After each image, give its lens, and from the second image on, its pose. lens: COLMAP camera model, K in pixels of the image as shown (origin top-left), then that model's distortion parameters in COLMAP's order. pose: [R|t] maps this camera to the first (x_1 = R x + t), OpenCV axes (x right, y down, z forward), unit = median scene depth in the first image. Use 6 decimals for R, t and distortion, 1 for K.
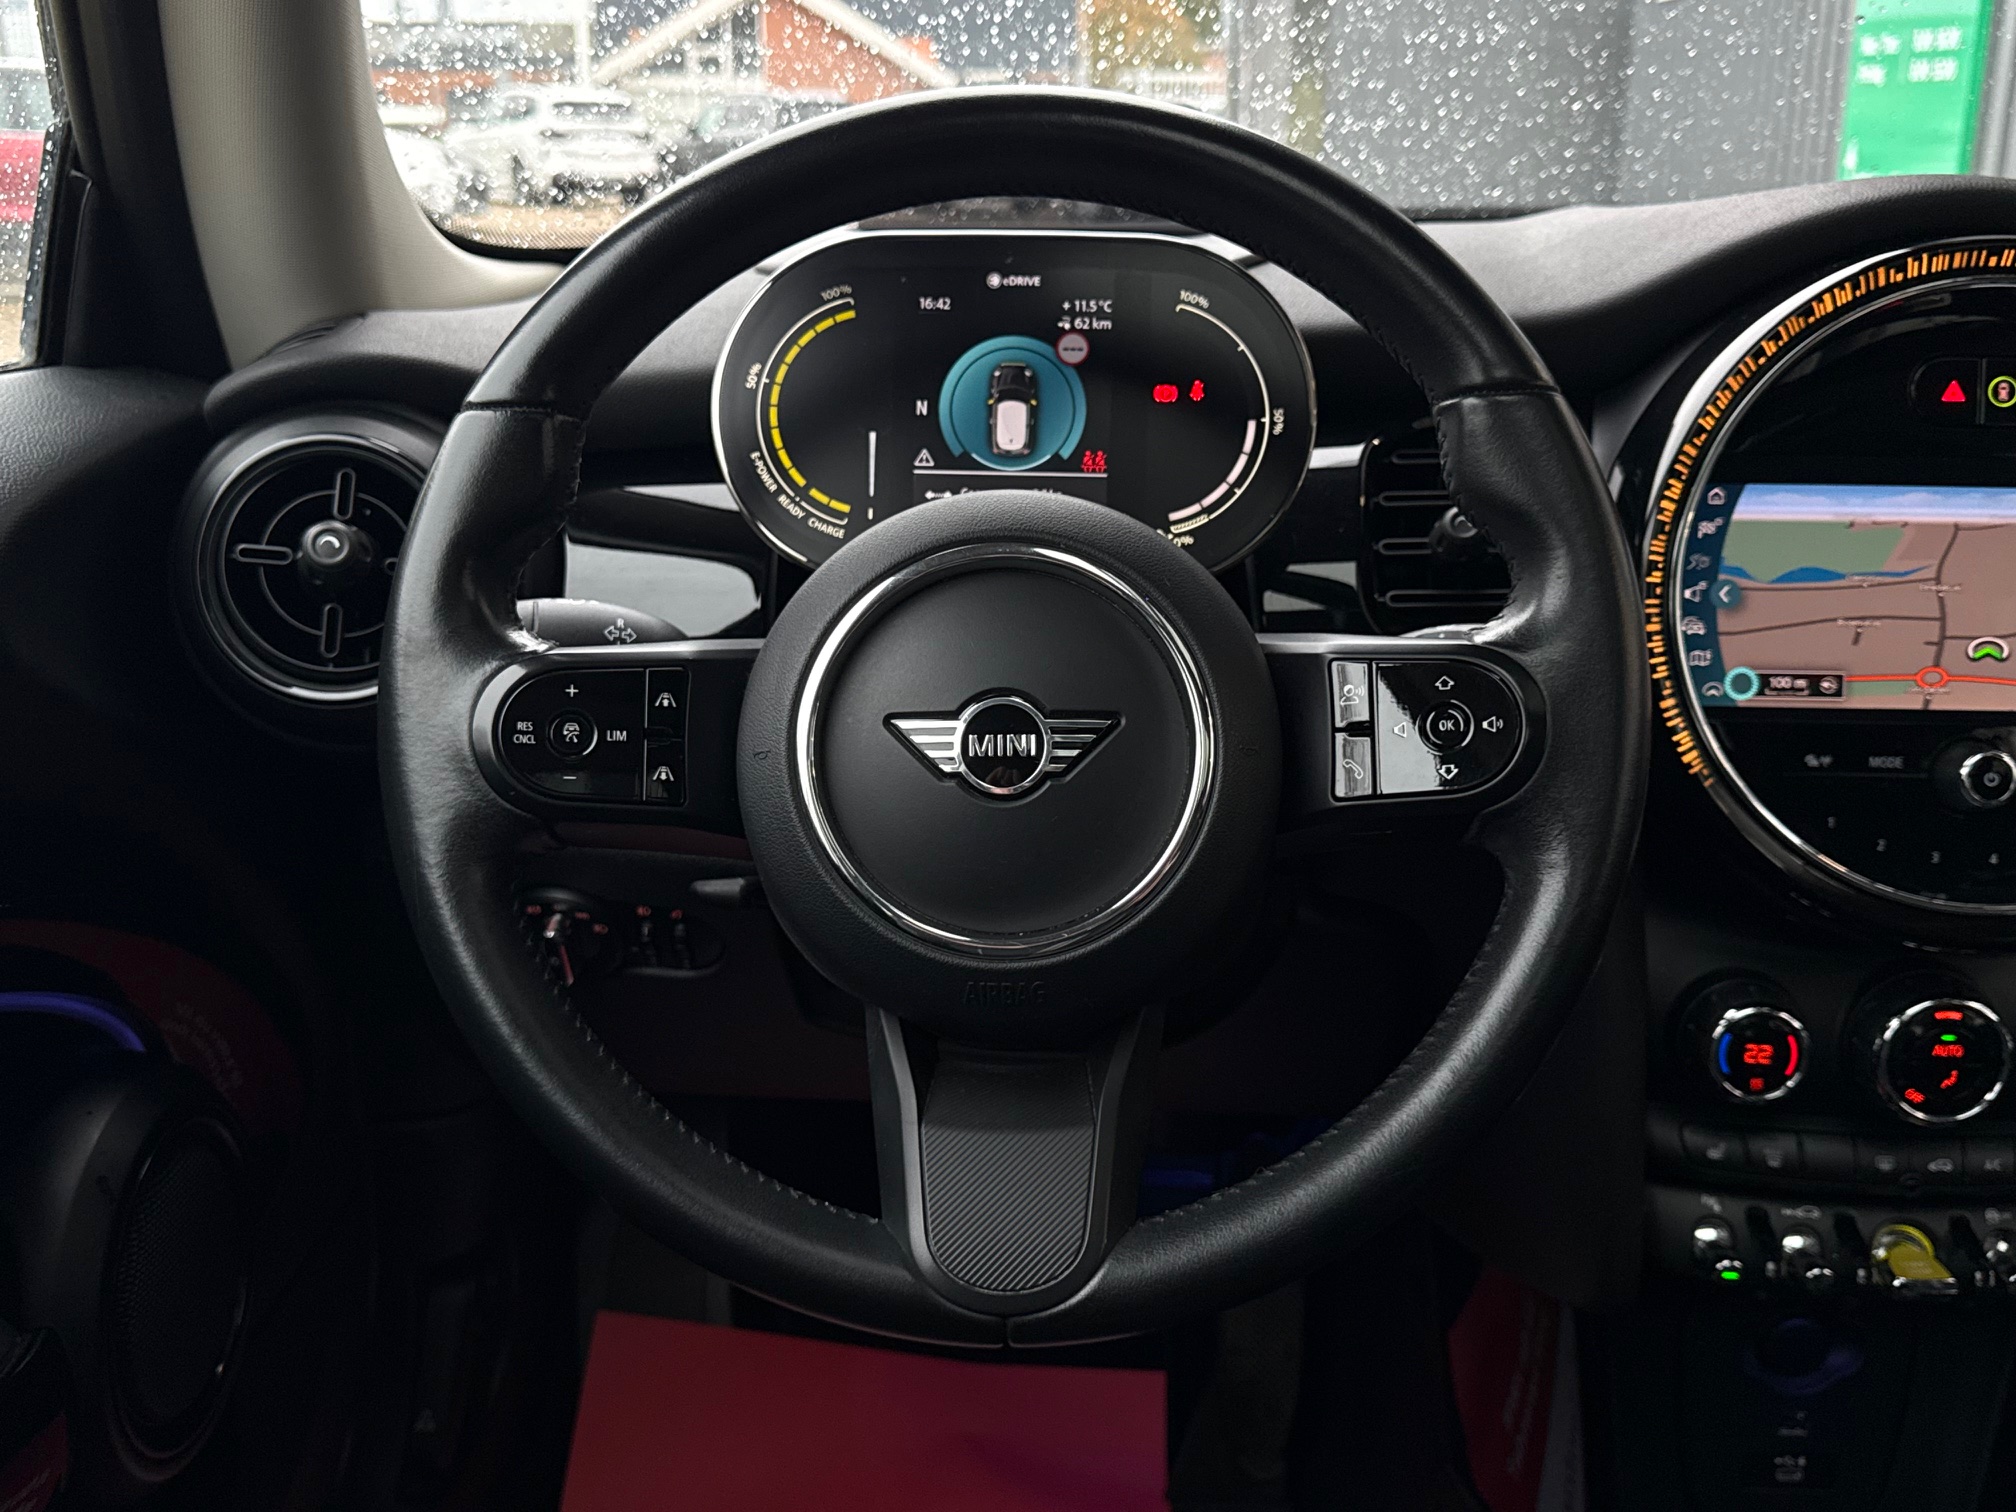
lens RADIAL K [[2022.4, 0, 1004.4], [0, 2022.4, 779.7], [0, 0, 1]] dist [0.156640, -0.377598]
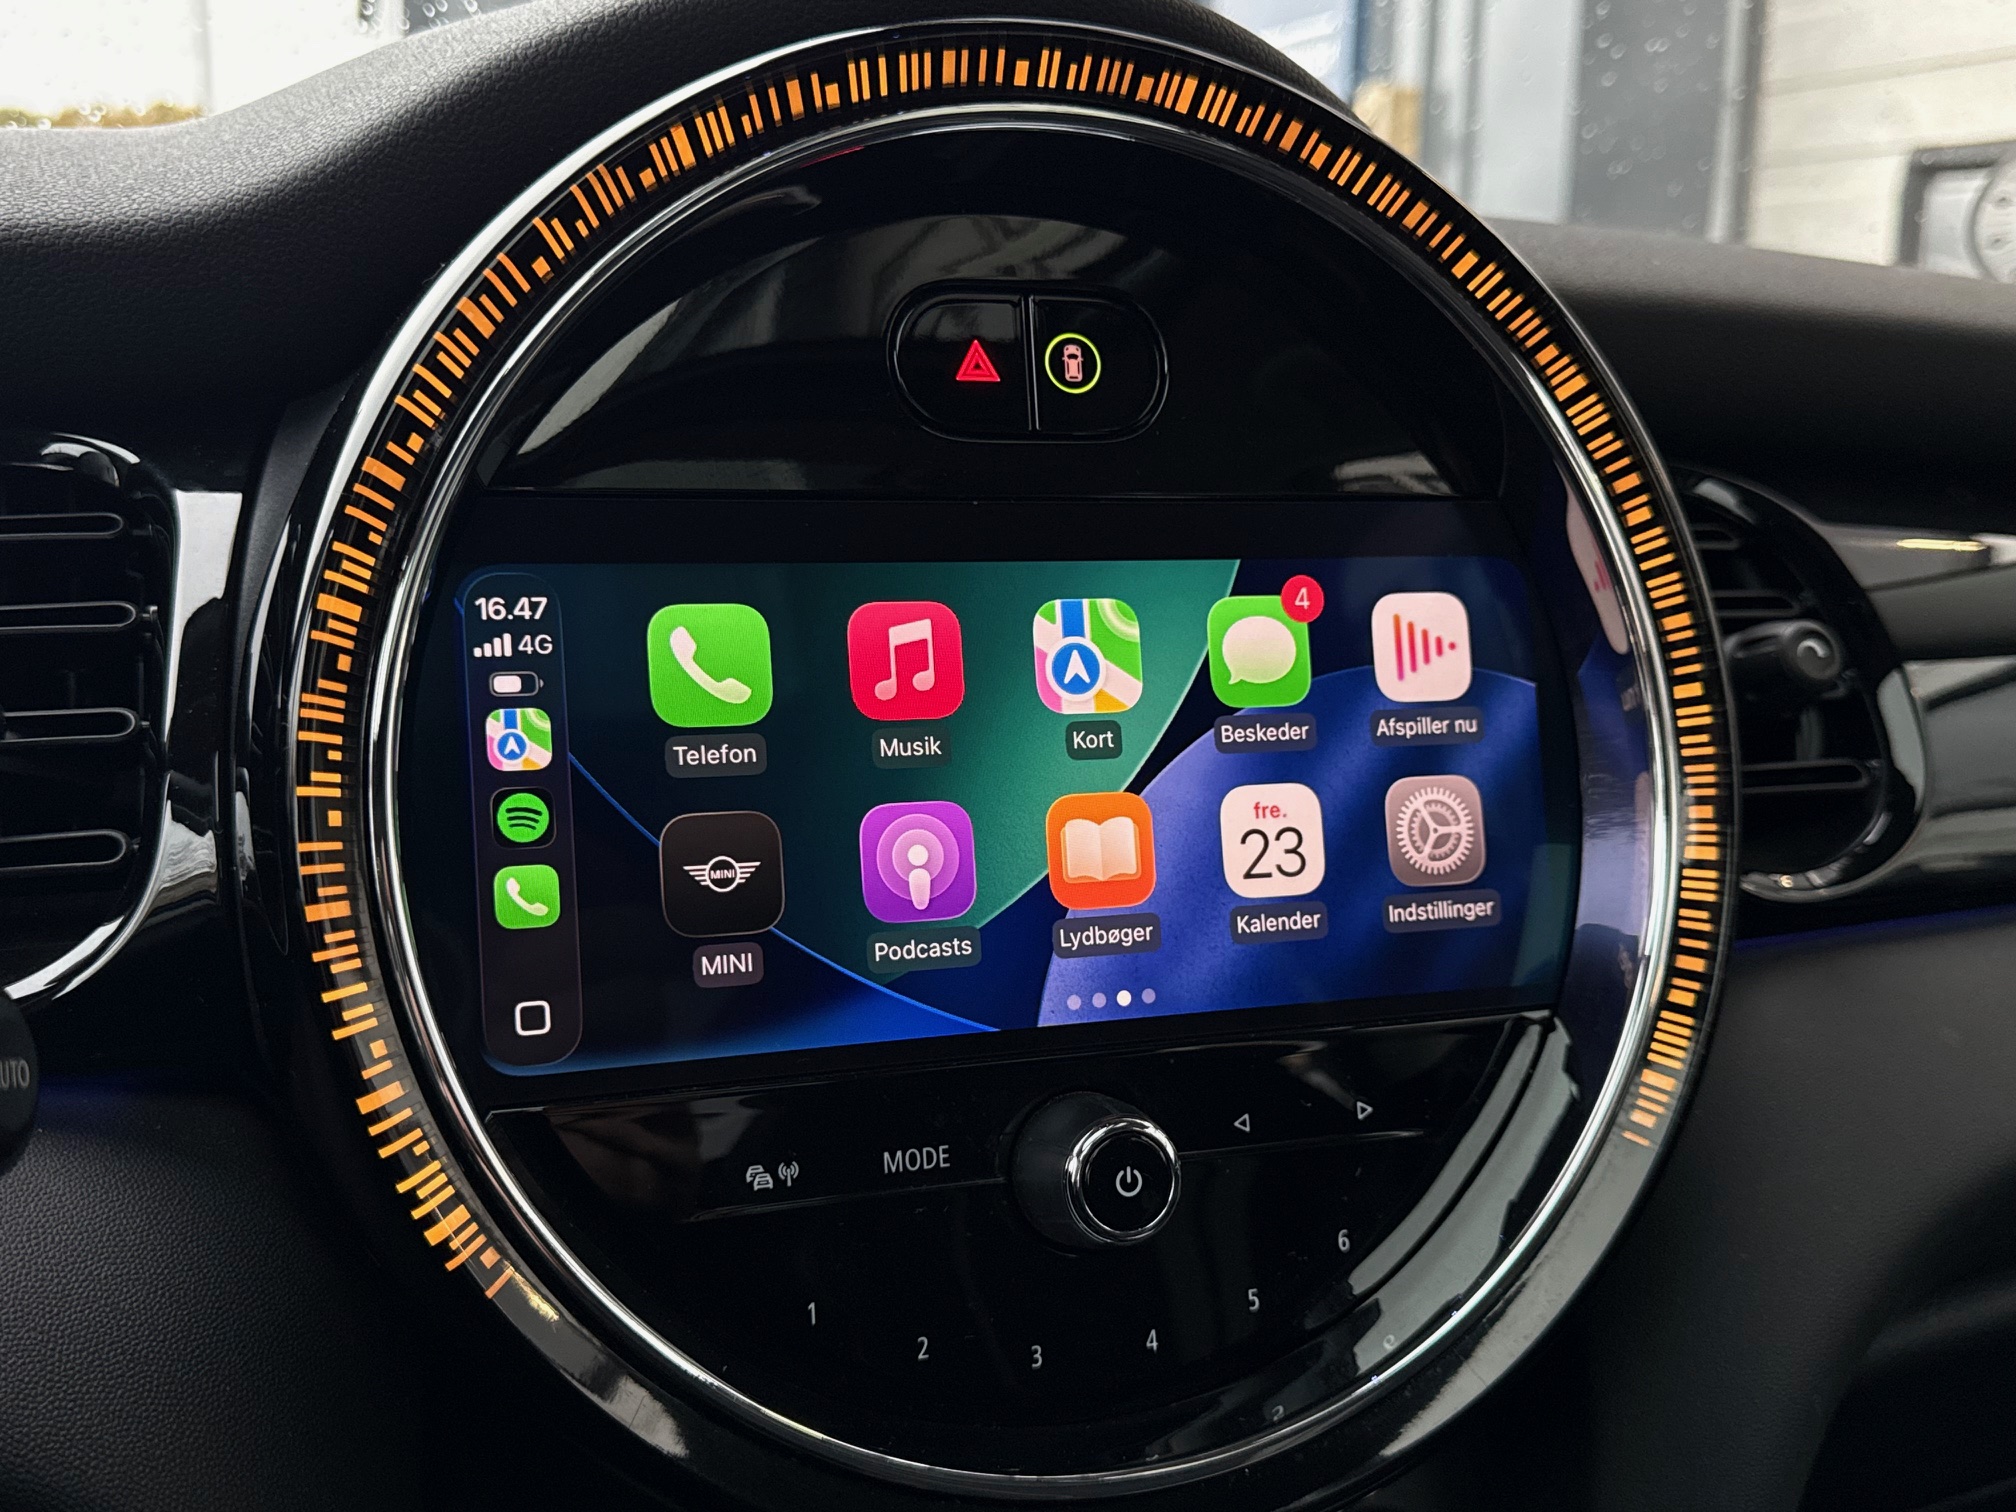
lens RADIAL K [[1962.6, 0, 1004.0], [0, 1962.6, 787.3], [0, 0, 1]] dist [0.012637, -0.099436]
pose [[0.926350, -0.059092, 0.372000, 0.292888], [0.095136, 0.992302, -0.079281, -0.054512], [-0.364451, 0.108832, 0.924841, 0.587220]]
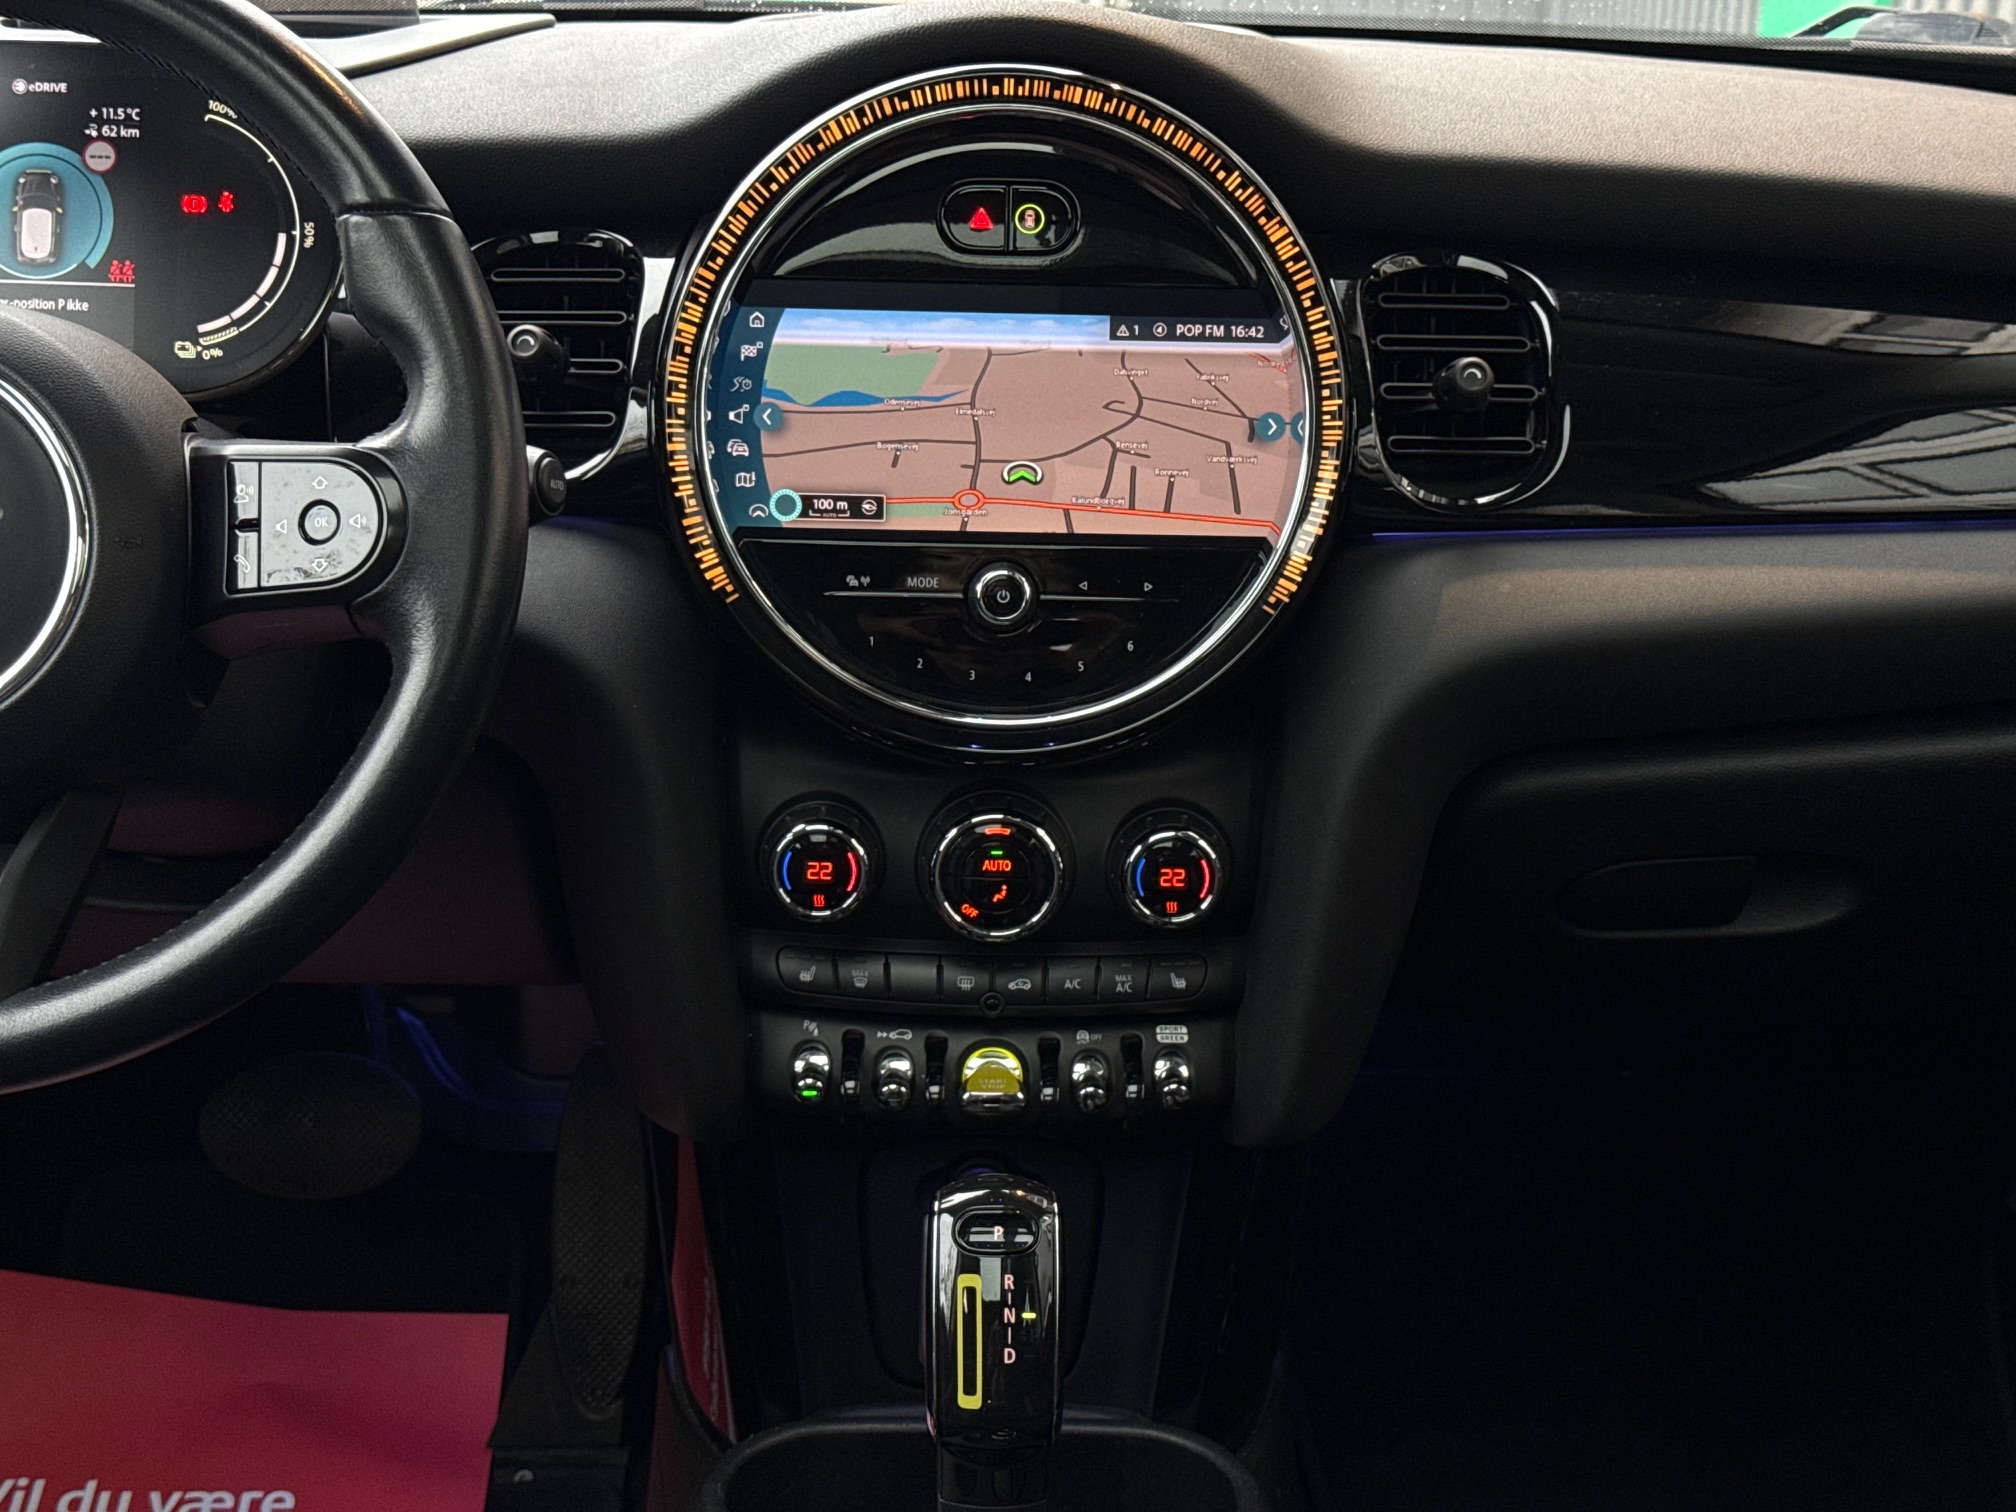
lens RADIAL K [[2831.3, 0, 1008.0], [0, 2831.3, 756.0], [0, 0, 1]] dist [0.230796, -0.565829]
pose [[0.998741, -0.000322, 0.050157, 0.403799], [-0.000066, 0.999970, 0.007735, 0.068070], [-0.050158, -0.007729, 0.998711, -0.425040]]
